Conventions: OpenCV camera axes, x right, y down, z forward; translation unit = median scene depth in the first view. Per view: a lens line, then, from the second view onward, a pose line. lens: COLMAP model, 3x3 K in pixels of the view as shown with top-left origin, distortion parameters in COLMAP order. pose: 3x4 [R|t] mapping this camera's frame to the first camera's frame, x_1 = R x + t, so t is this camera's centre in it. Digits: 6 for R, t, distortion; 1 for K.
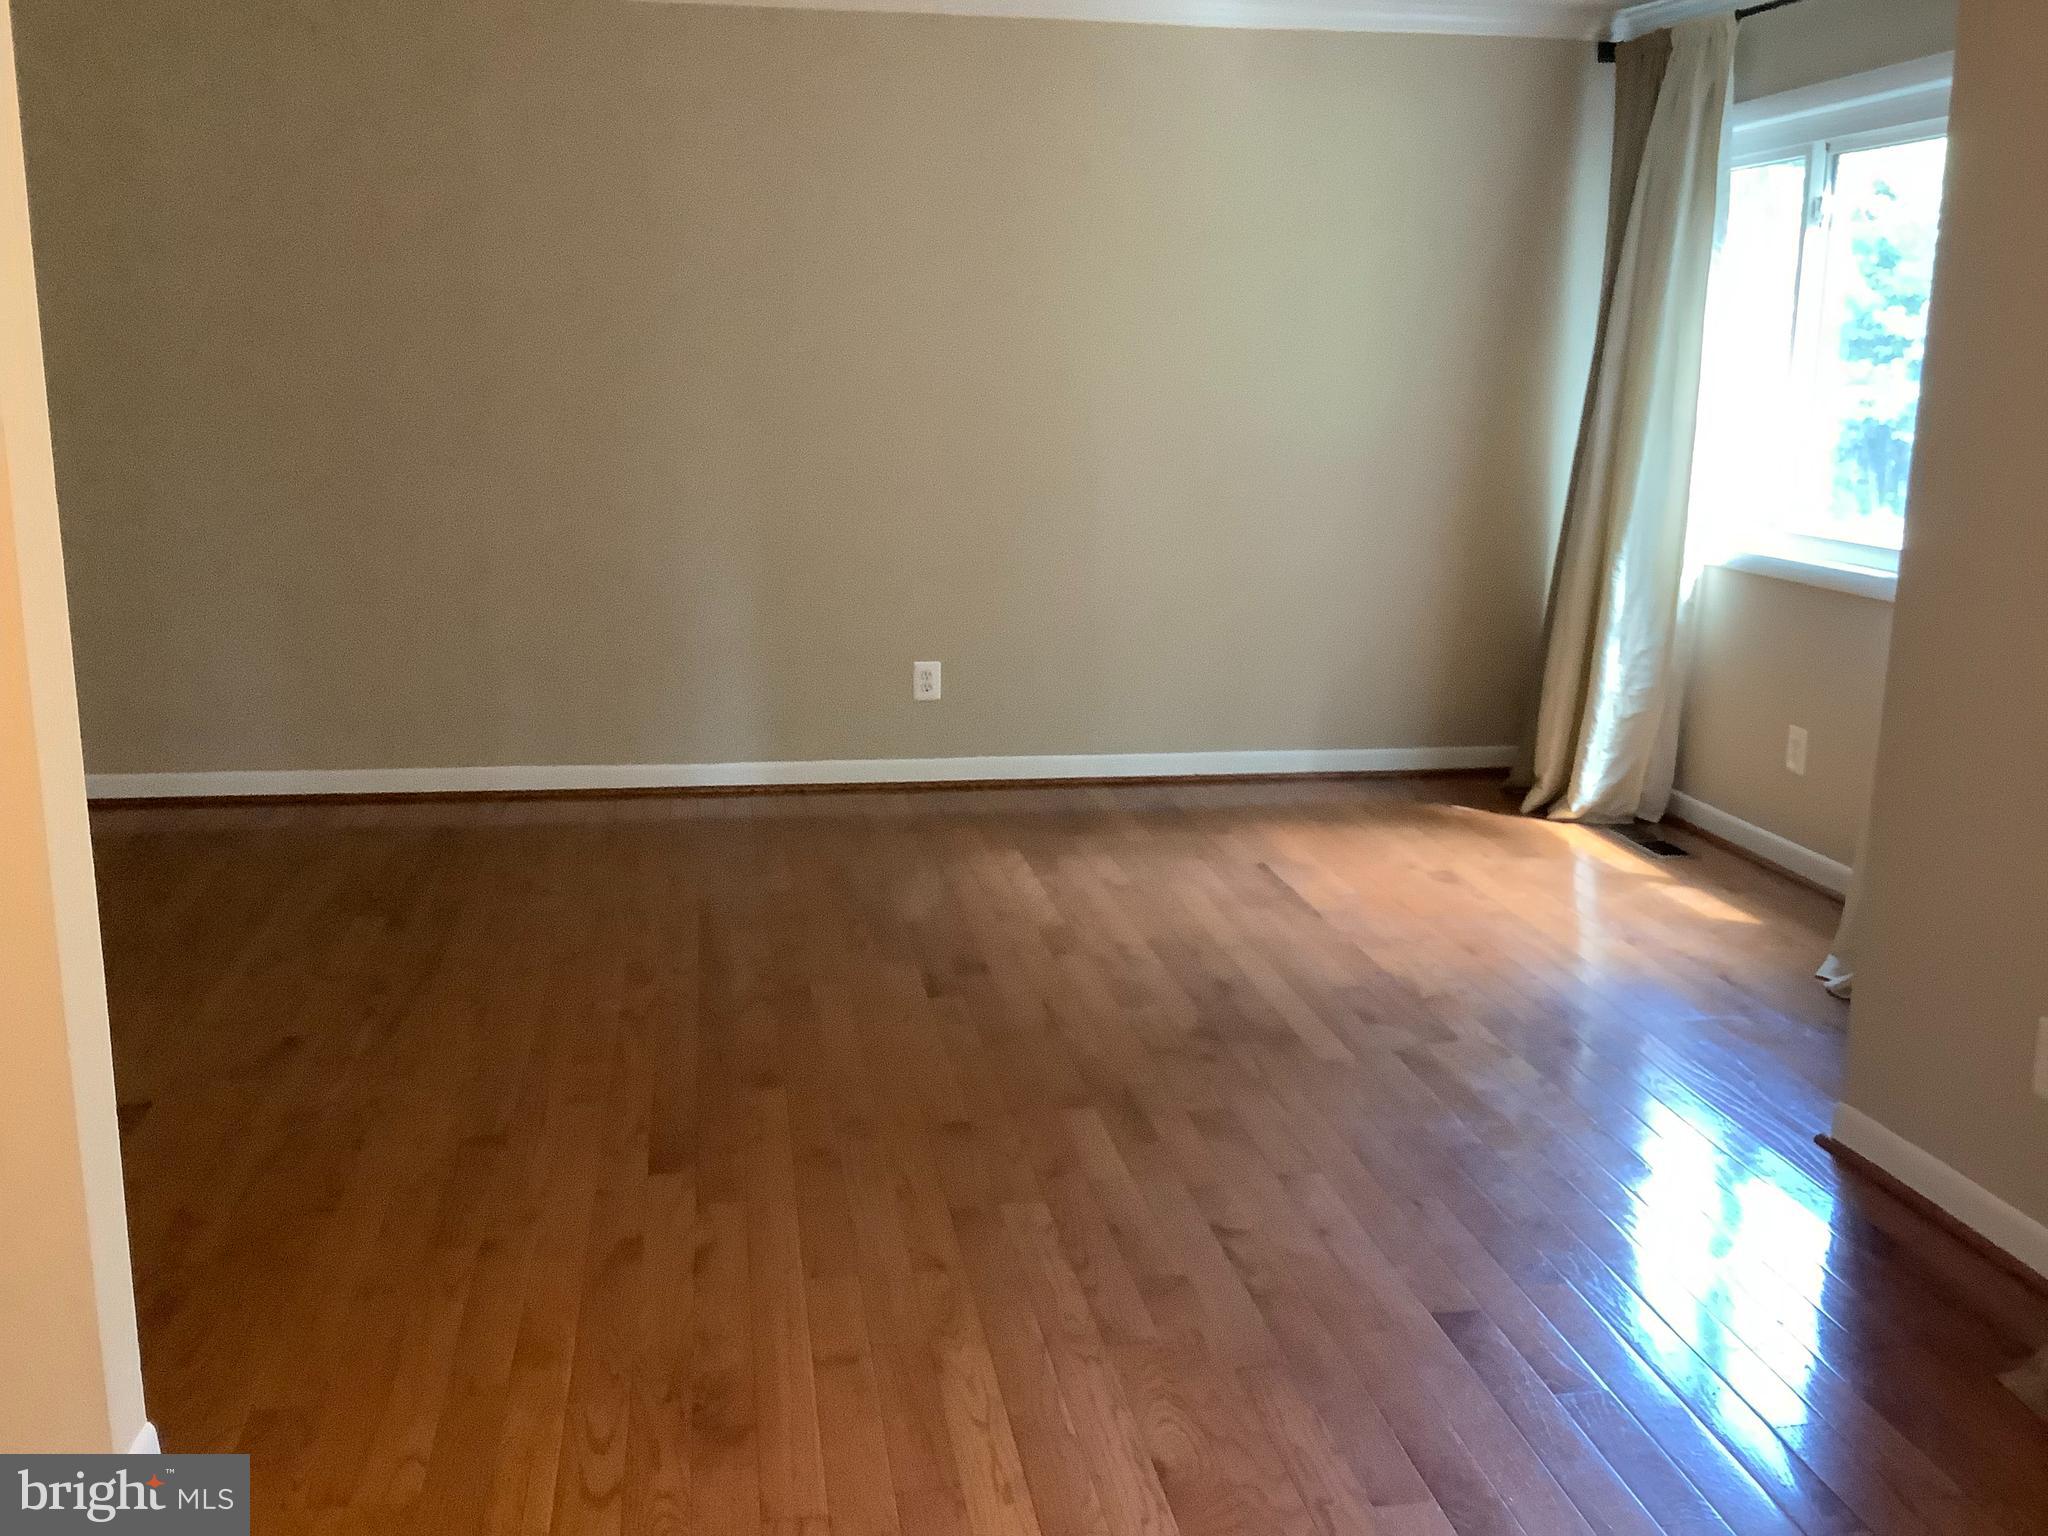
lens RADIAL K [[1901.7, 0, 1024.0], [0, 1901.7, 768.0], [0, 0, 1]] dist [0.054738, -0.006106]
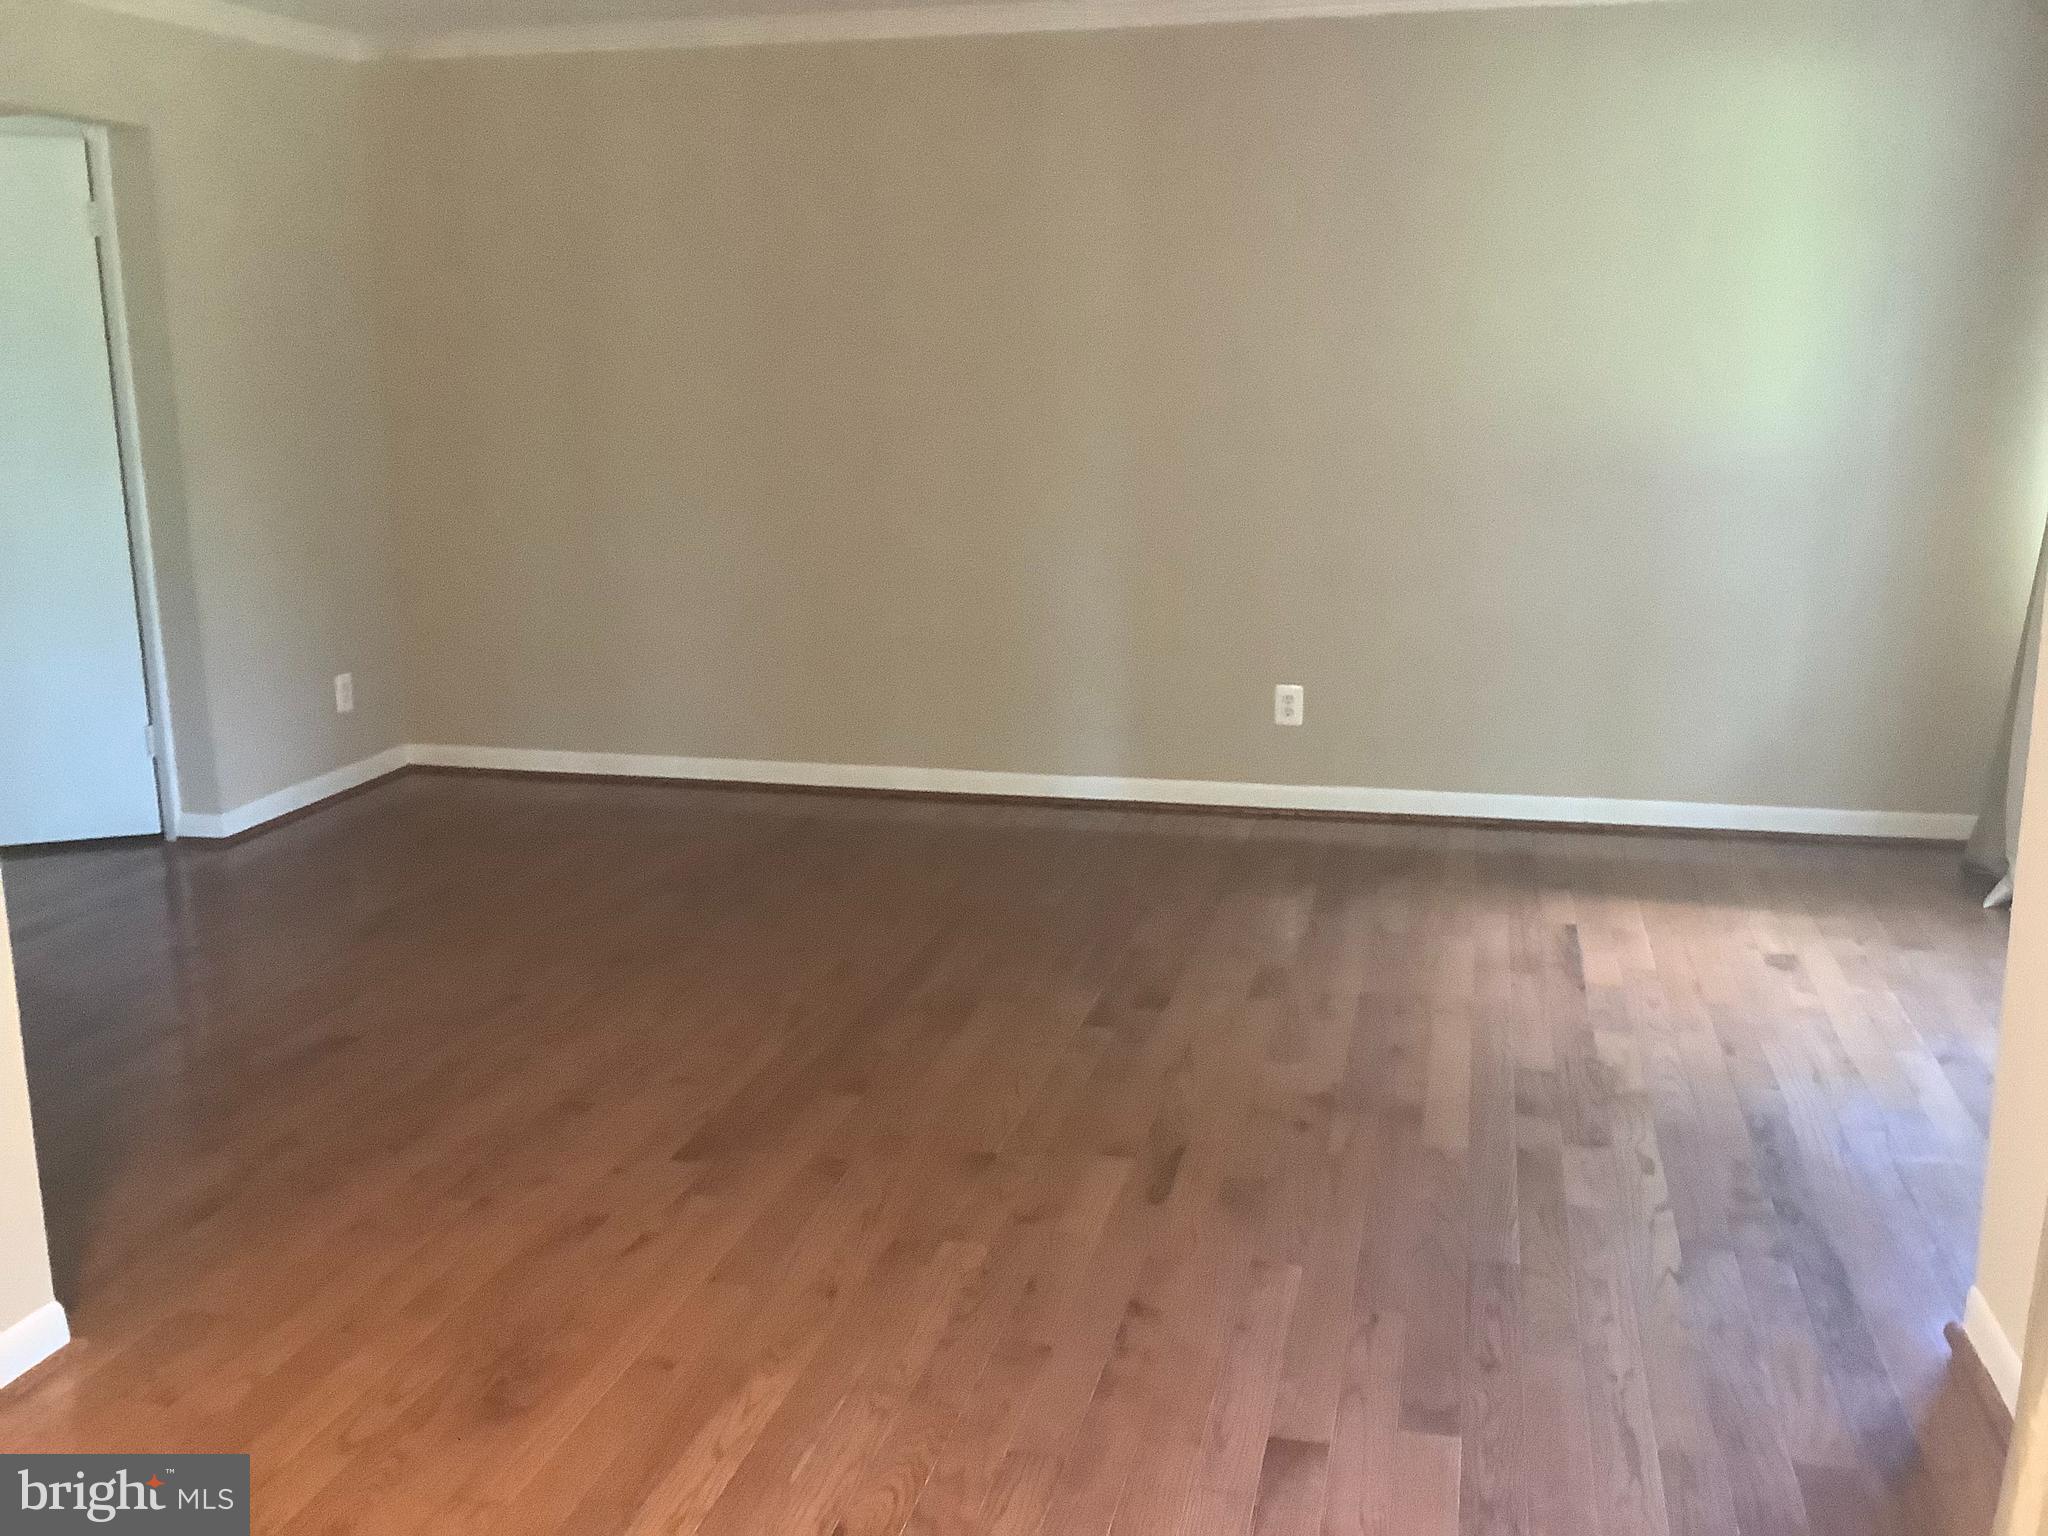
lens RADIAL K [[1883.9, 0, 1024.0], [0, 1883.9, 768.0], [0, 0, 1]] dist [0.066069, -0.006450]
pose [[0.909858, 0.059929, -0.410569, 0.324620], [-0.063086, 0.997991, 0.005866, -0.016280], [0.410096, 0.020564, 0.911811, 0.104676]]
